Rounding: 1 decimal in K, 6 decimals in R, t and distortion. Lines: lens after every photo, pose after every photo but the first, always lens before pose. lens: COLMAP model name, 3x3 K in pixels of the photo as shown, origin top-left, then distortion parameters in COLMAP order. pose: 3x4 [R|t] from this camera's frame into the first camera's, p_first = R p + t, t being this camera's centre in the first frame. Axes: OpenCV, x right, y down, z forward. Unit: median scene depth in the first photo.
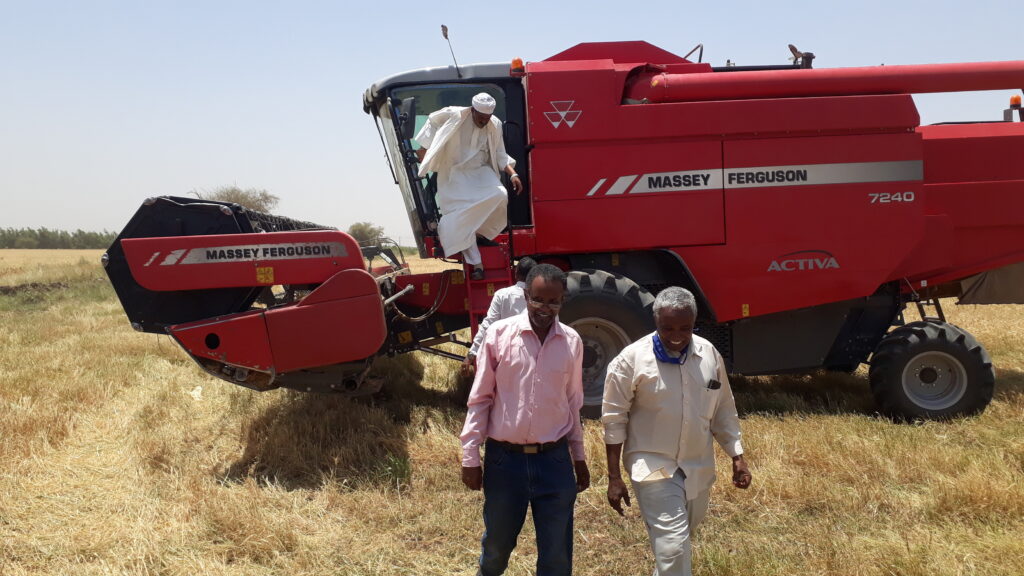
lens RADIAL K [[931.2, 0, 512.7], [0, 931.2, 311.5], [0, 0, 1]] dist [0.110799, -0.219499]
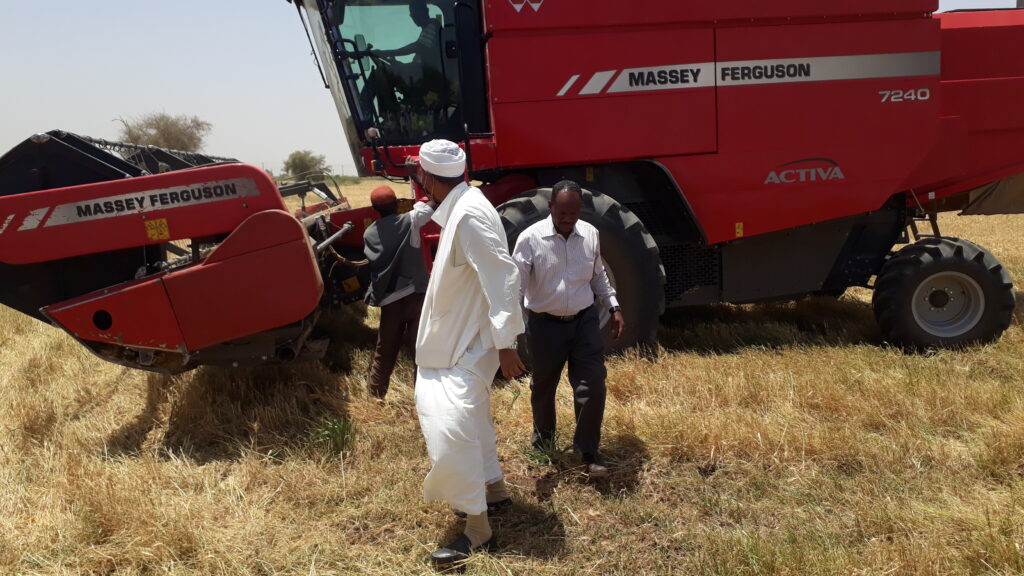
lens RADIAL K [[931.2, 0, 537.9], [0, 931.2, 316.0], [0, 0, 1]] dist [0.110799, -0.219499]
pose [[0.996543, -0.026384, 0.078778, -0.008759], [0.019943, 0.996478, 0.081451, 0.004010], [-0.080649, -0.079598, 0.993559, 0.152618]]
